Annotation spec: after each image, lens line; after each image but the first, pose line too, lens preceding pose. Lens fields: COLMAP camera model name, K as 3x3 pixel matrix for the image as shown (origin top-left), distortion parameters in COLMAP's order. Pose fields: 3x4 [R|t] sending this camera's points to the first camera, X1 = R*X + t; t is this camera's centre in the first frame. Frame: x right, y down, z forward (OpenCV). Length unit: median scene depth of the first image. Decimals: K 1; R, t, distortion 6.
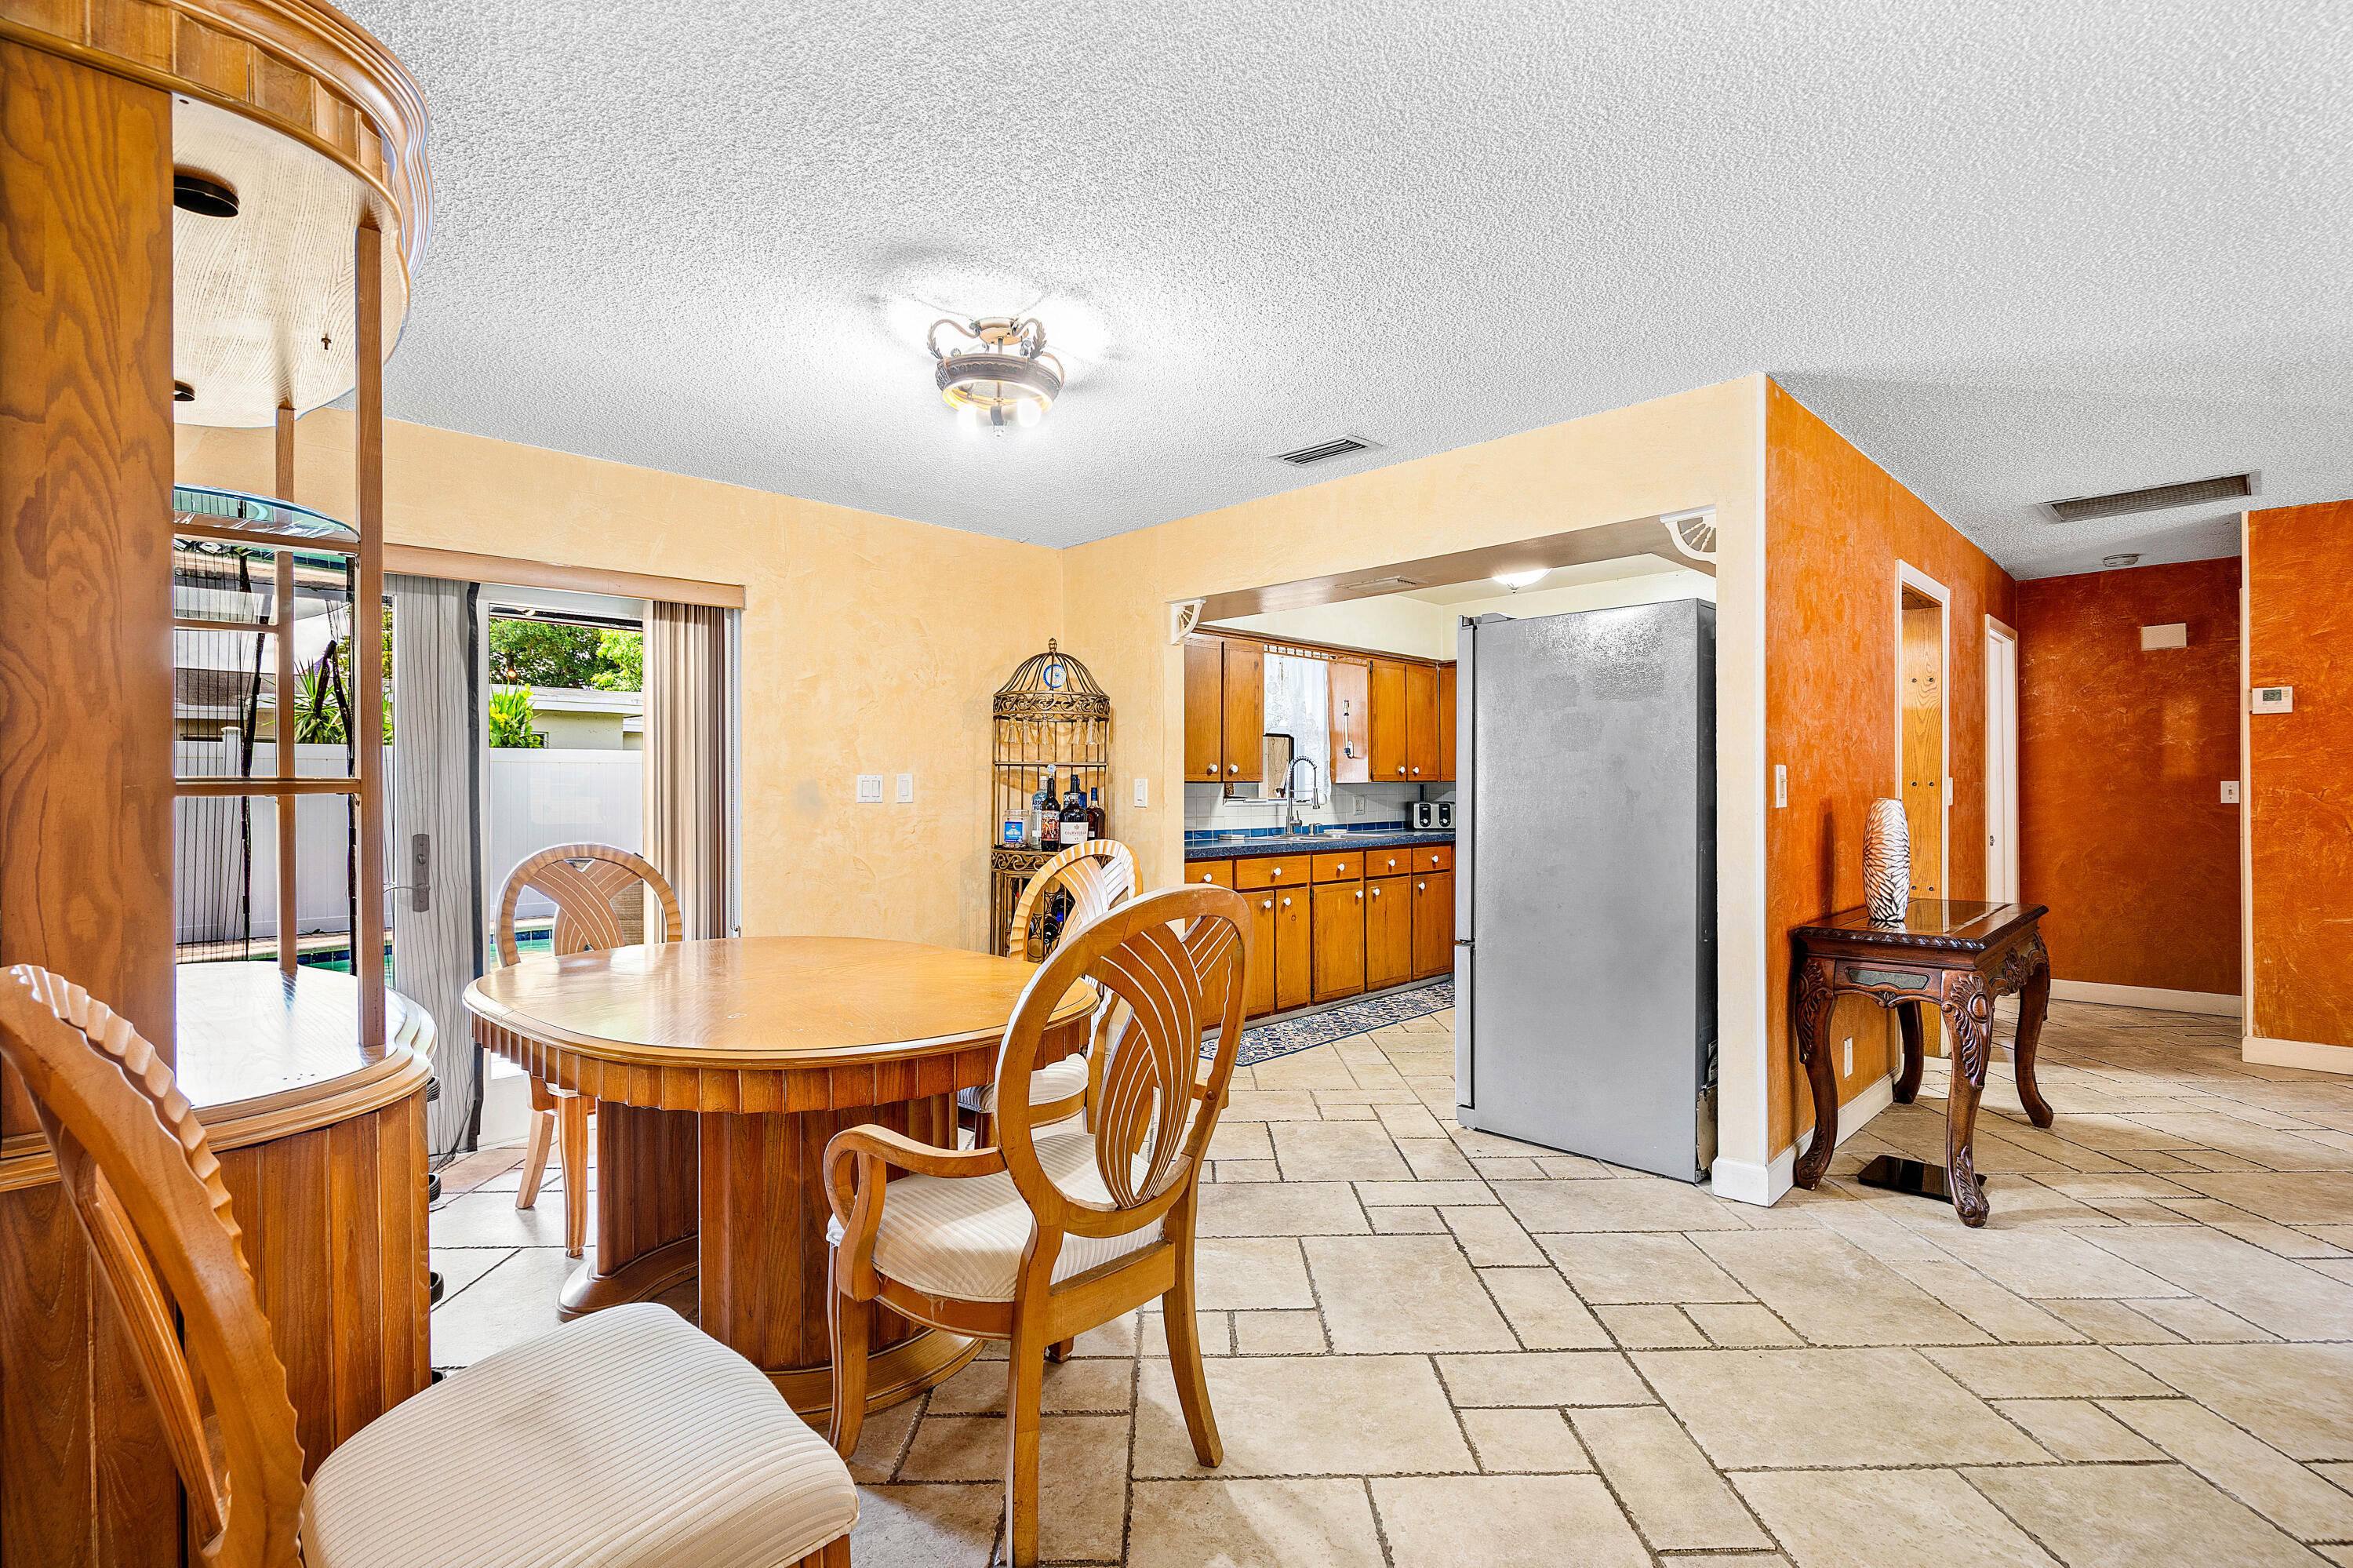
lens RADIAL K [[1104.6, 0, 1181.1], [0, 1104.6, 789.6], [0, 0, 1]] dist [-0.007877, 0.002302]
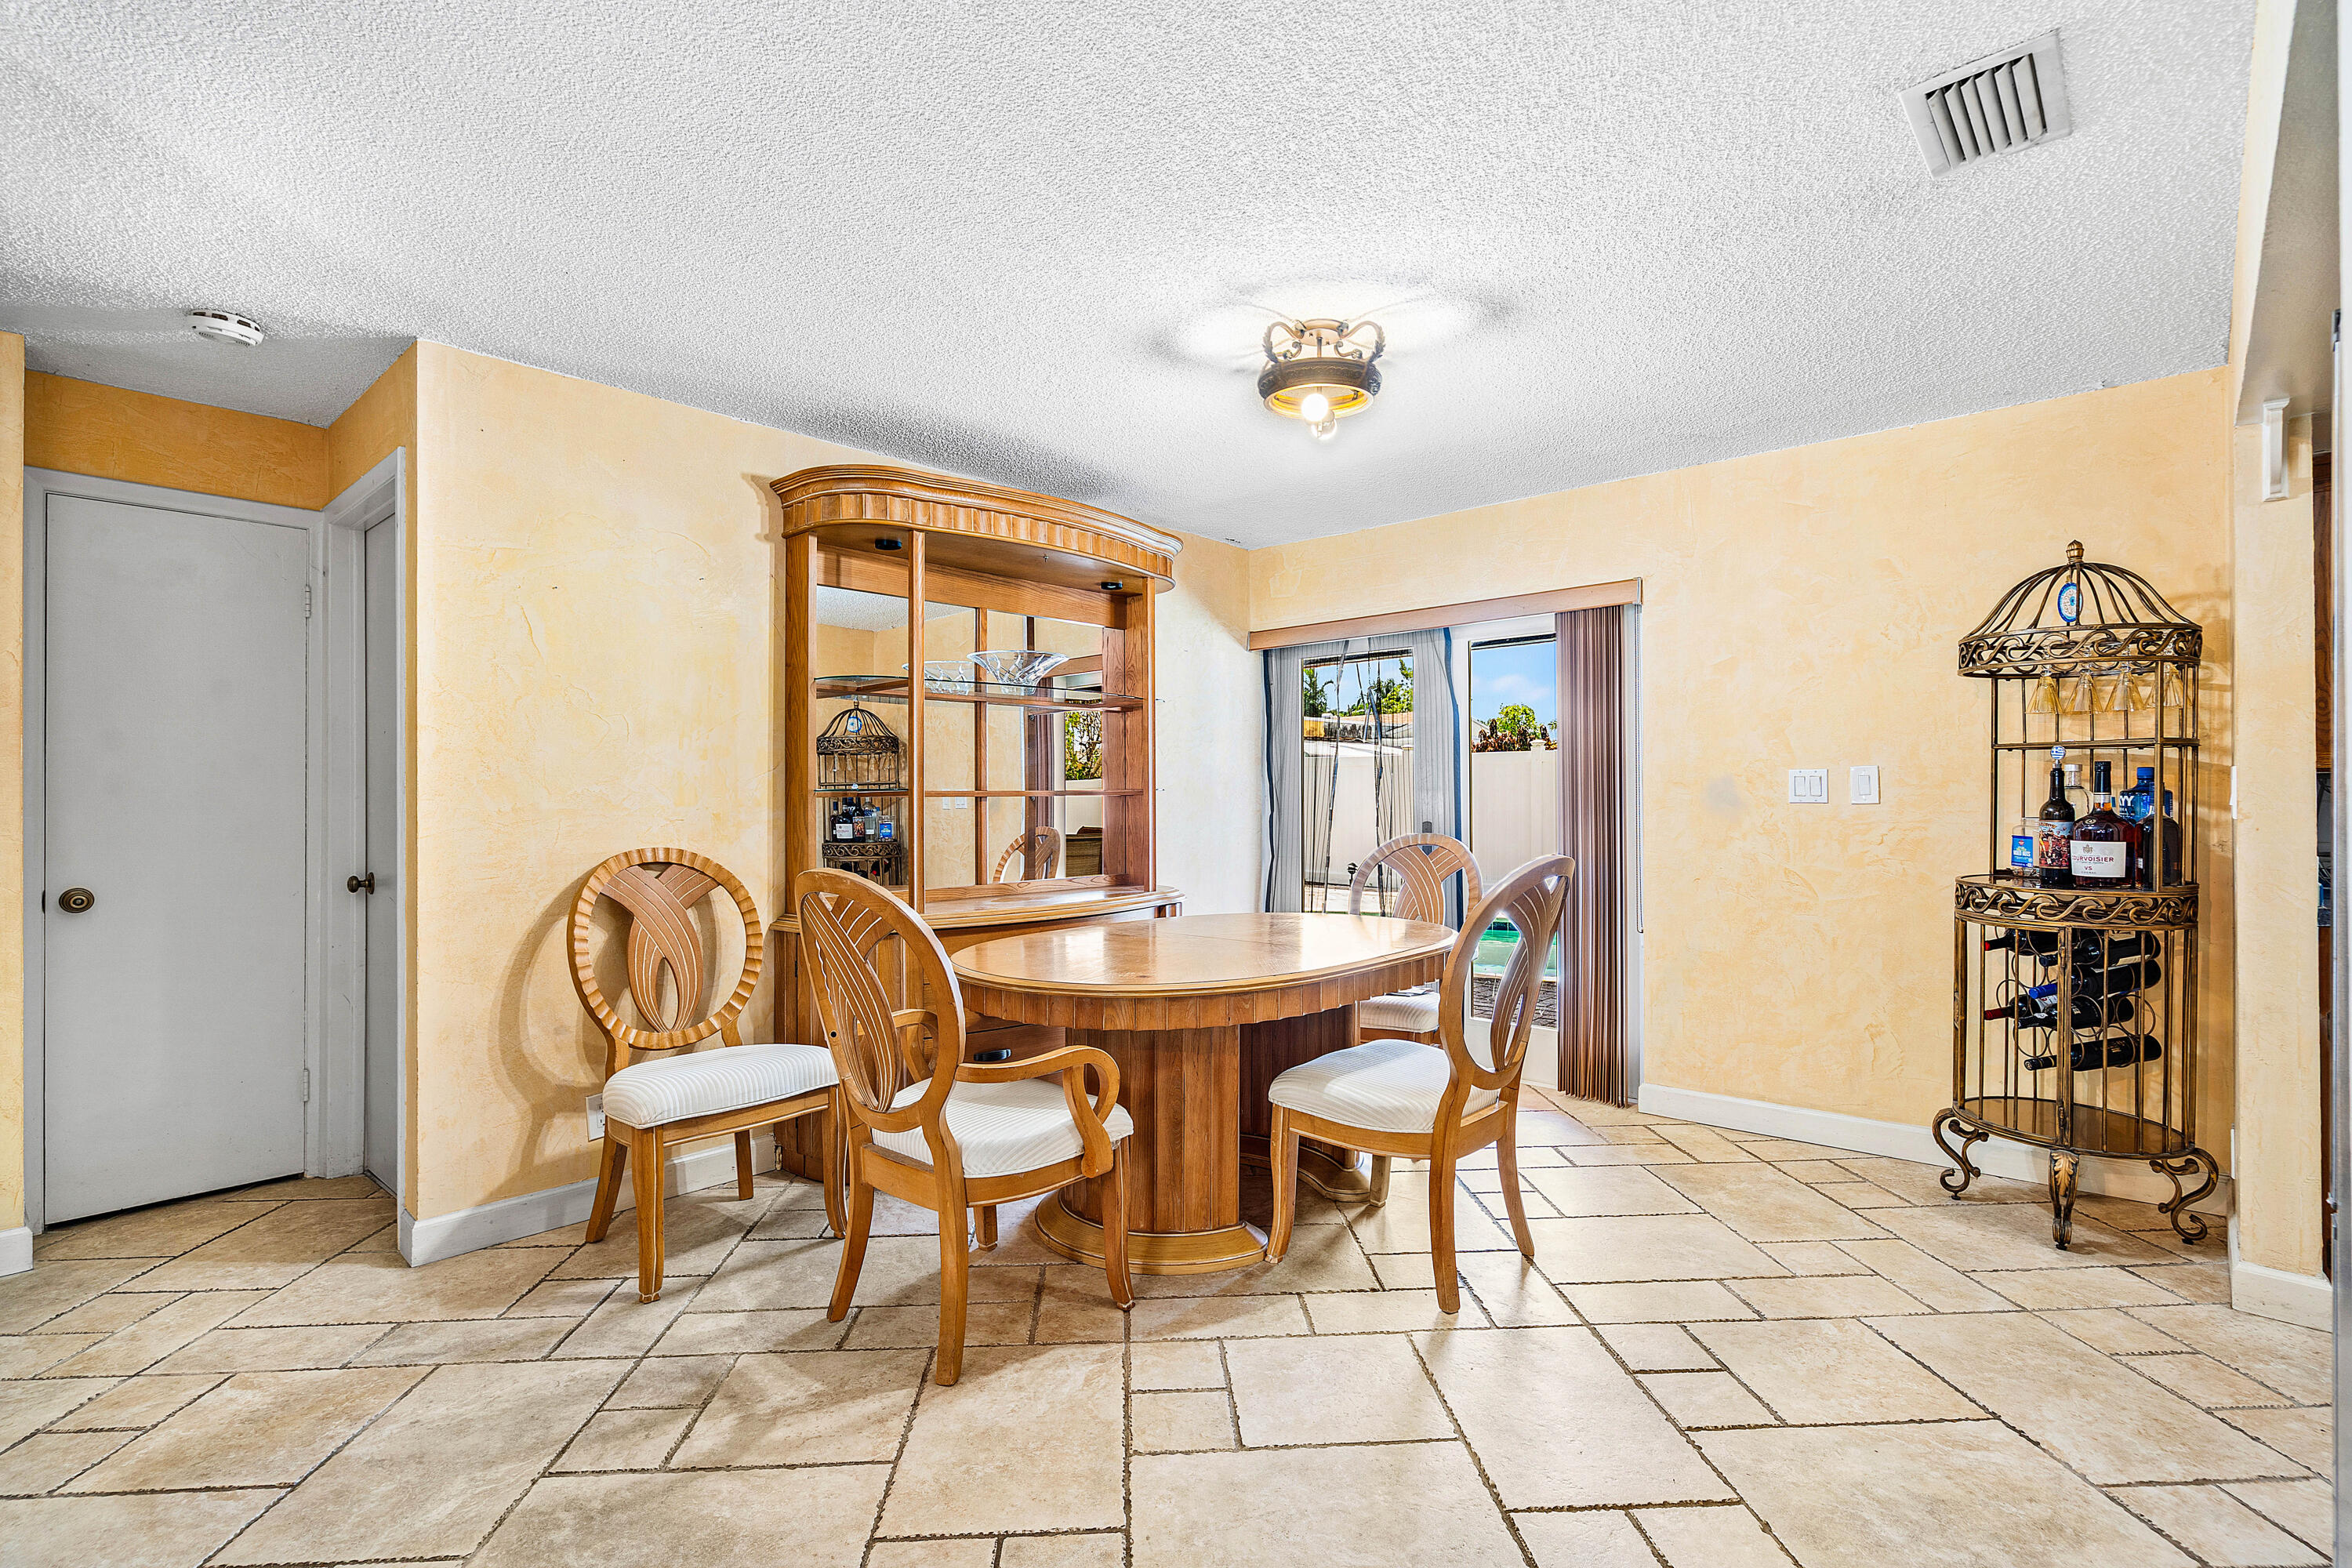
lens RADIAL K [[1104.1, 0, 1189.8], [0, 1104.1, 790.6], [0, 0, 1]] dist [-0.007877, 0.002302]
pose [[0.054399, 0.004299, -0.998510, 0.482546], [0.010785, 0.999930, 0.004892, -0.006148], [0.998461, -0.011035, 0.054348, 0.484807]]
